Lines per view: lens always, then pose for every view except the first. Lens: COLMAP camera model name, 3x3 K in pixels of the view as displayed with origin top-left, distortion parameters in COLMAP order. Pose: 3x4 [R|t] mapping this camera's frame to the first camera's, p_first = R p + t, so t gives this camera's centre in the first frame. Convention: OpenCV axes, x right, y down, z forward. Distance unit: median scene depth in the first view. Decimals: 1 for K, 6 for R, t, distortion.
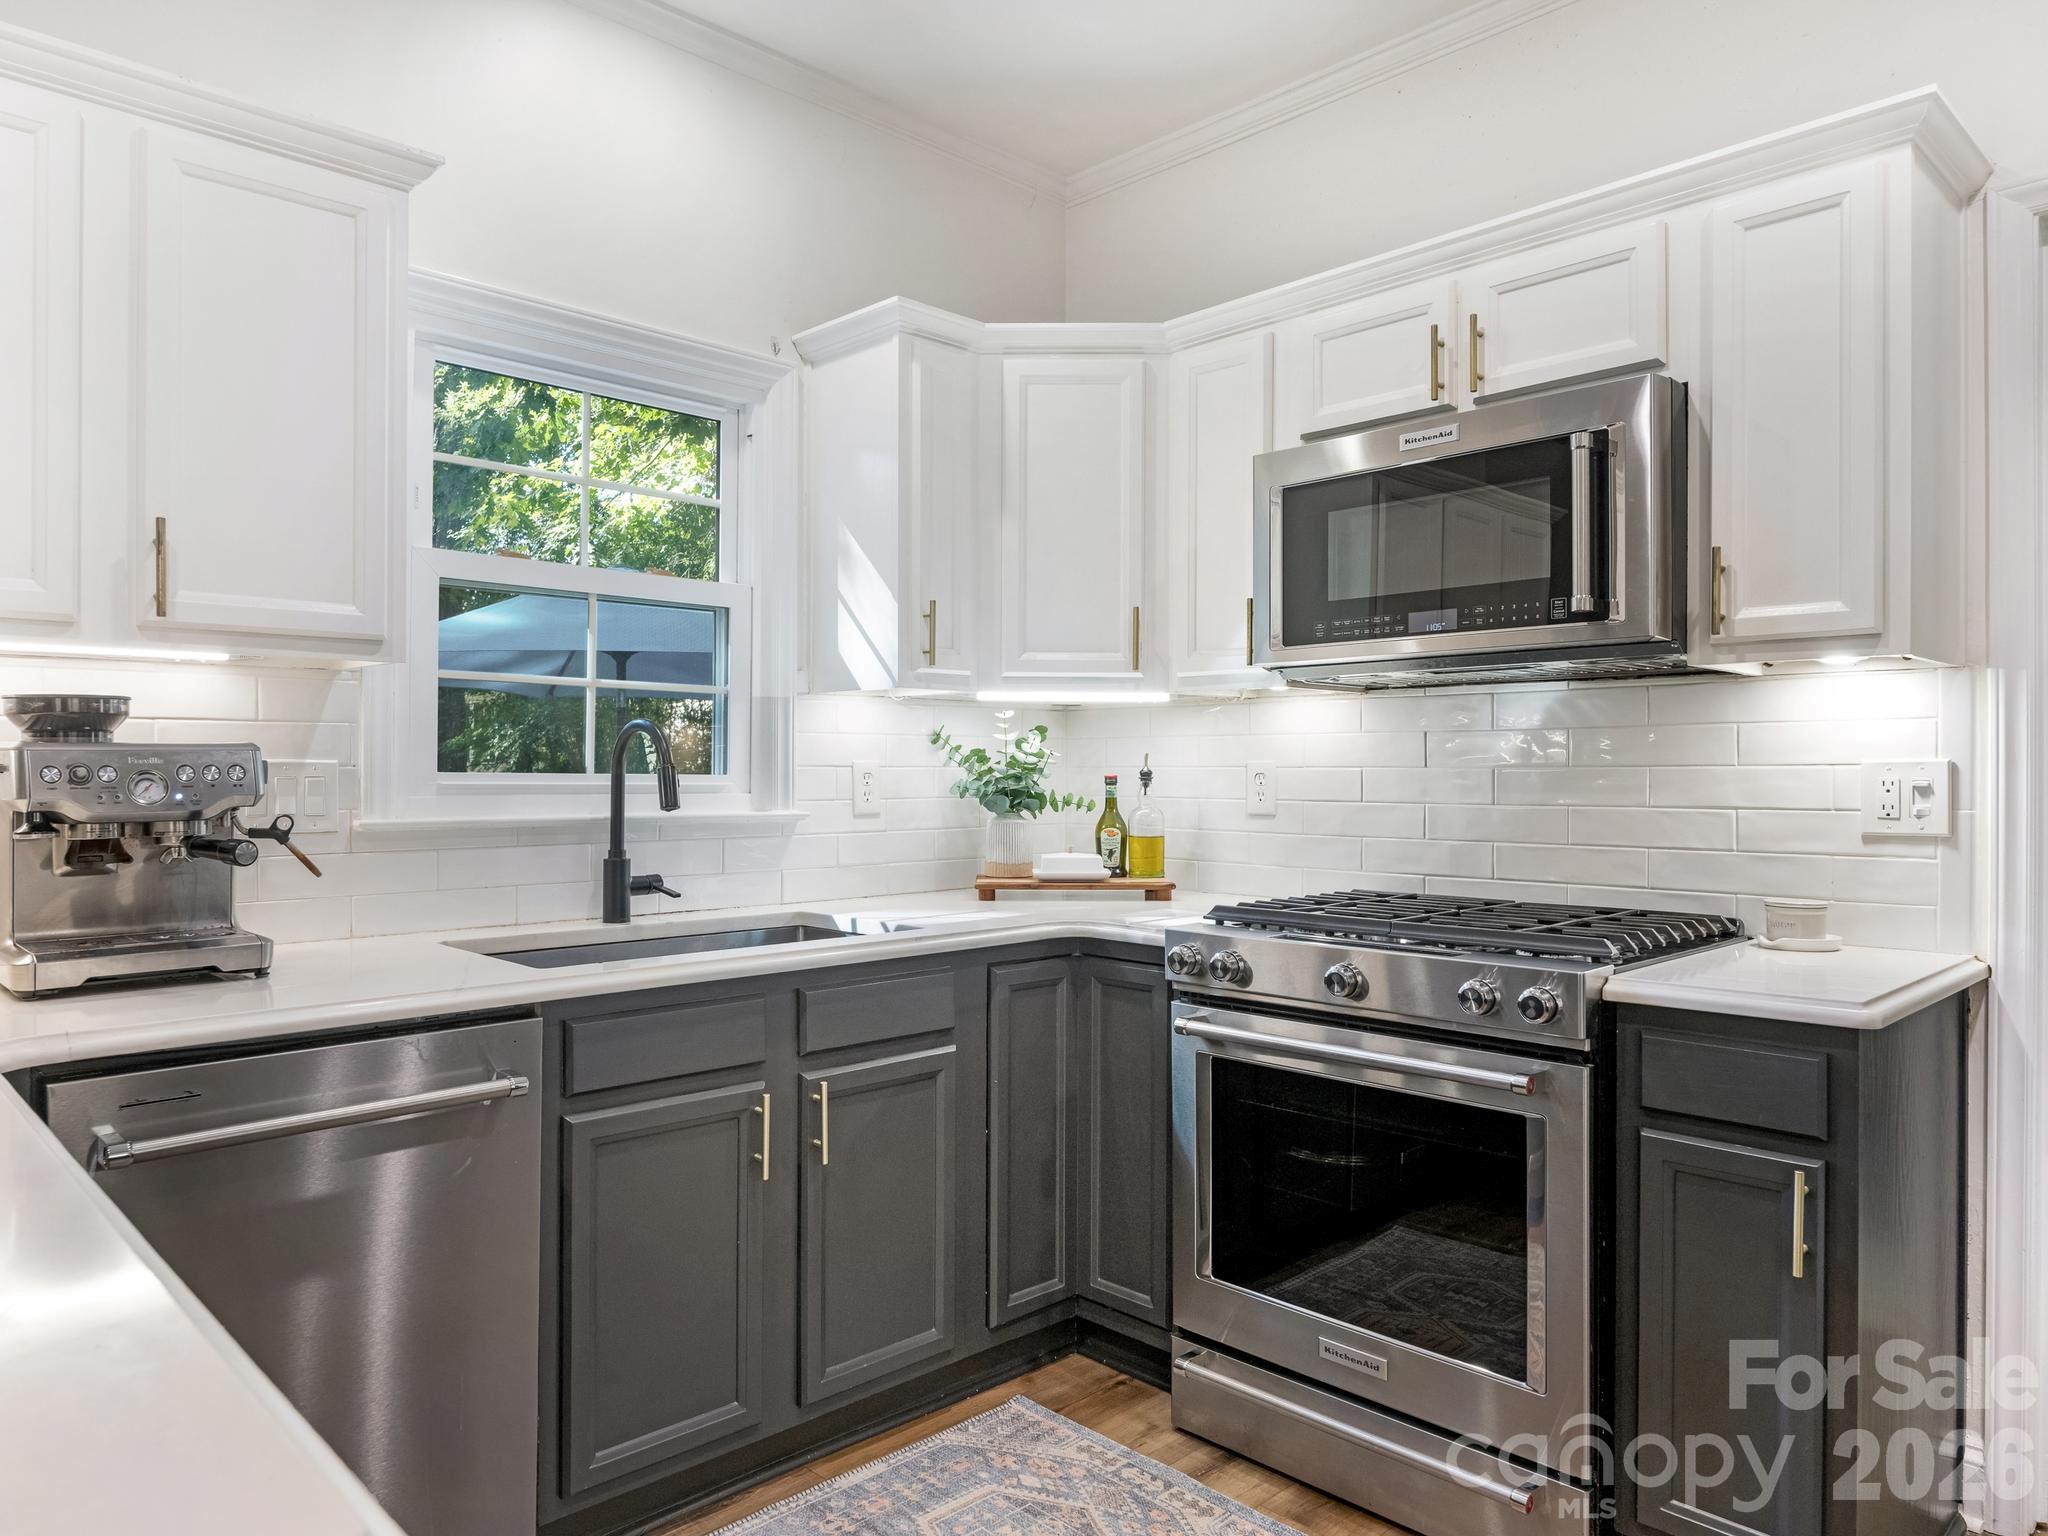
lens RADIAL K [[1289.0, 0, 964.4], [0, 1289.0, 767.8], [0, 0, 1]] dist [-0.012810, 0.003218]
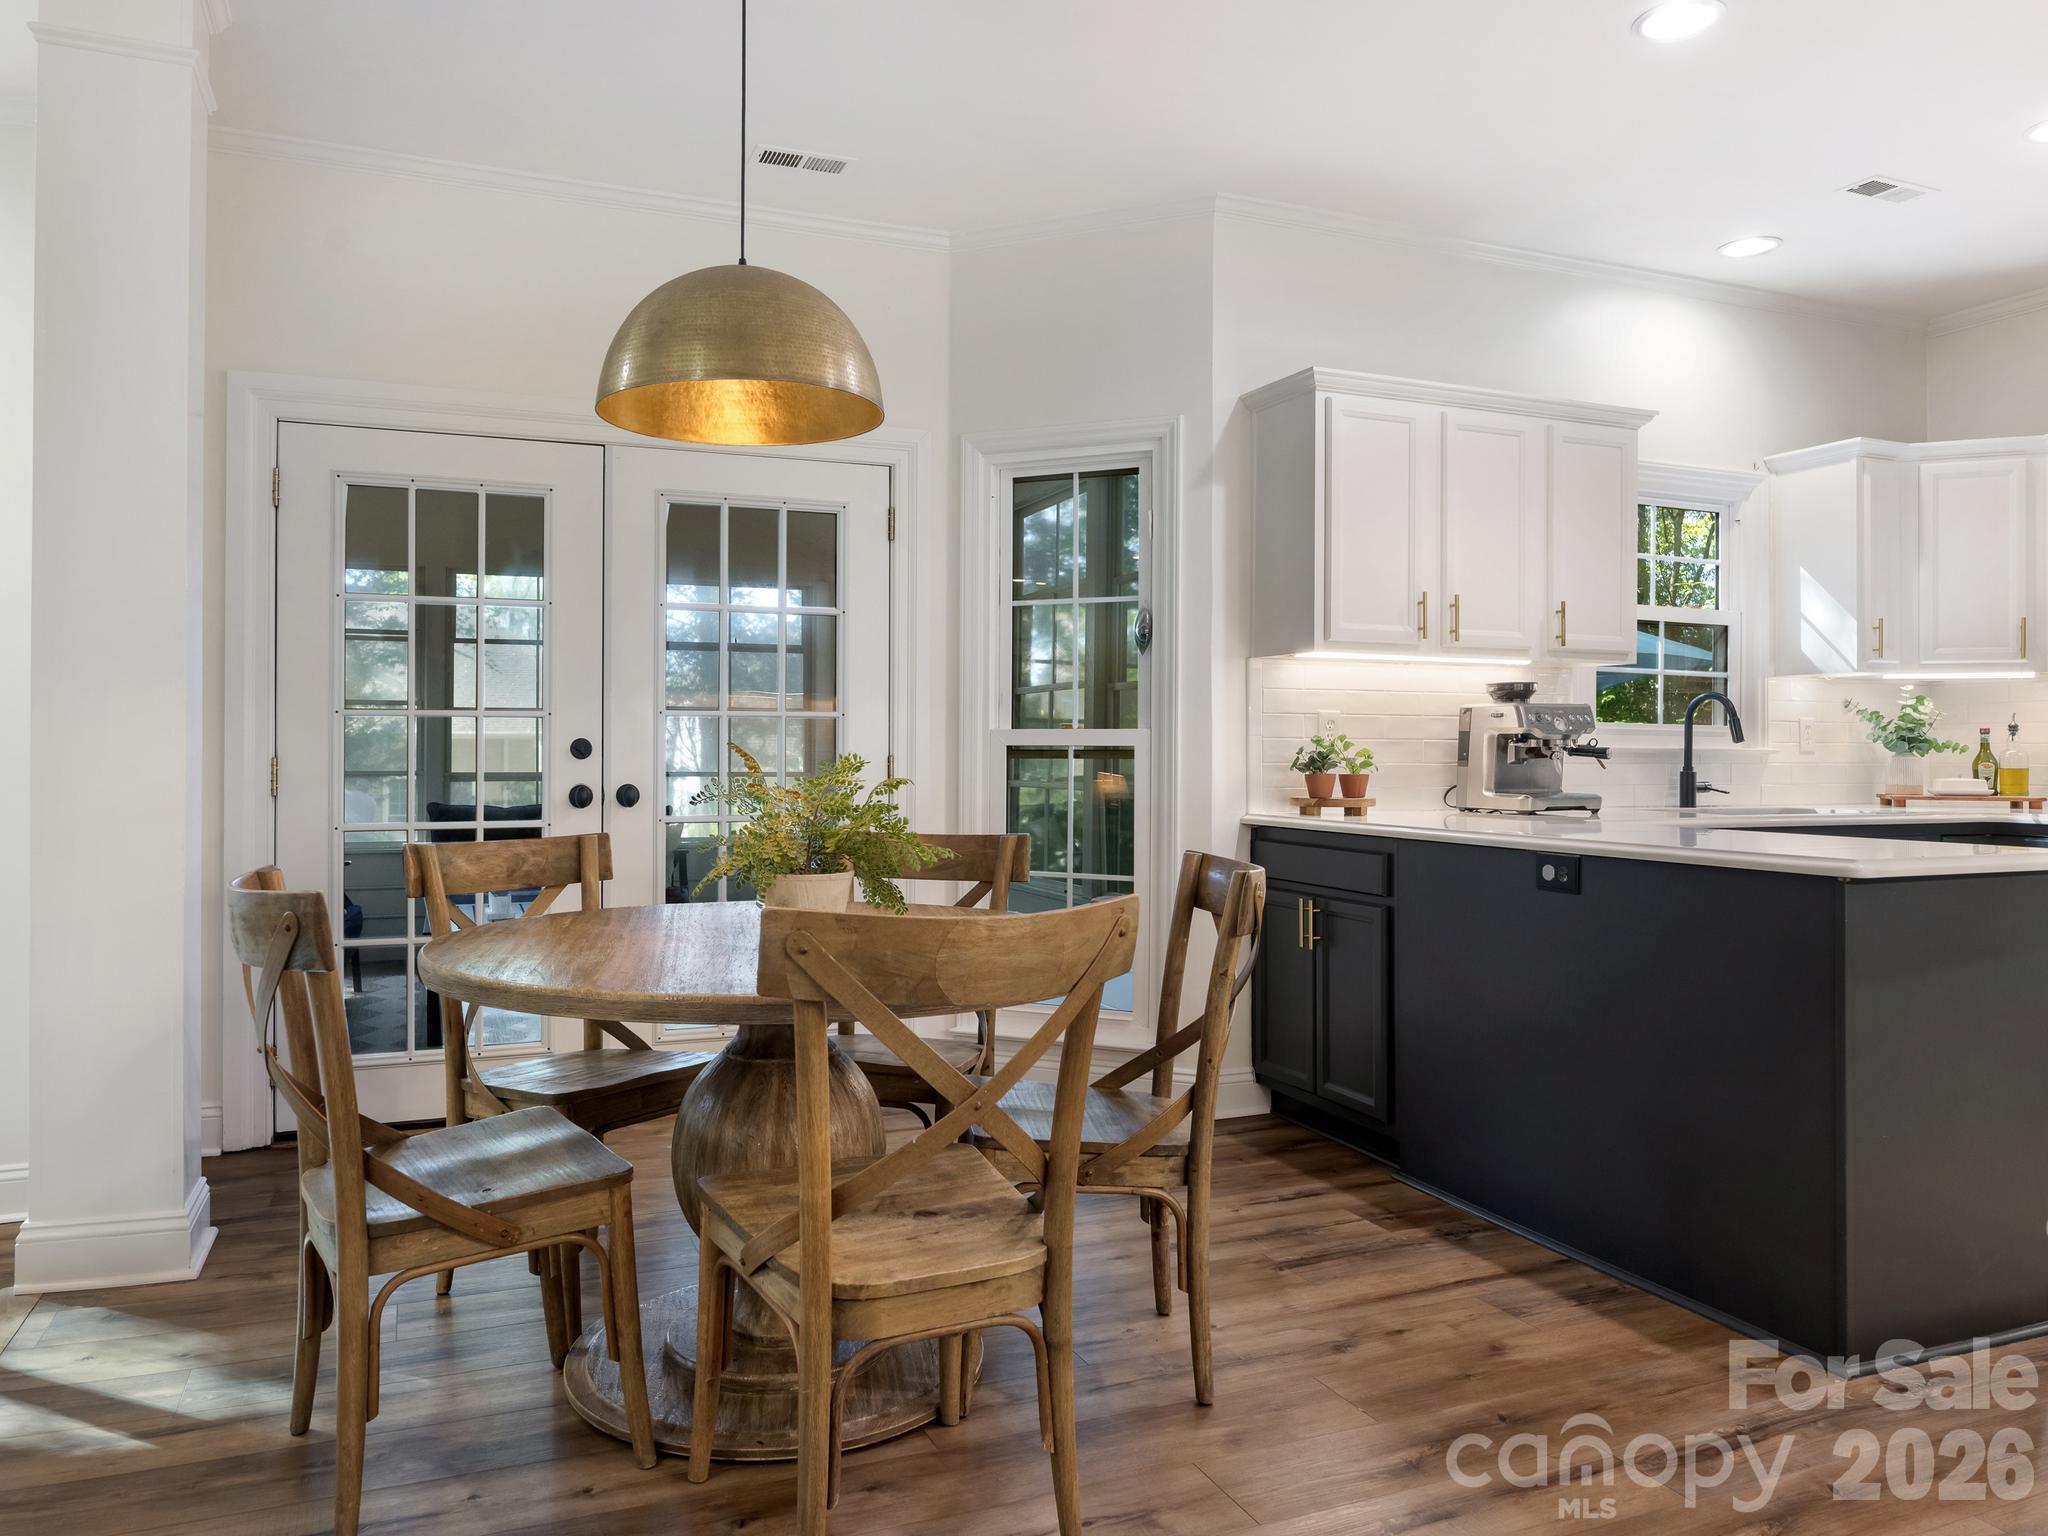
lens RADIAL K [[1289.0, 0, 1040.0], [0, 1289.0, 742.2], [0, 0, 1]] dist [-0.012810, 0.003218]
pose [[0.935288, 0.000275, -0.353888, -0.484035], [-0.003672, 0.999953, -0.008926, 0.050176], [0.353869, 0.009647, 0.935245, -0.978569]]
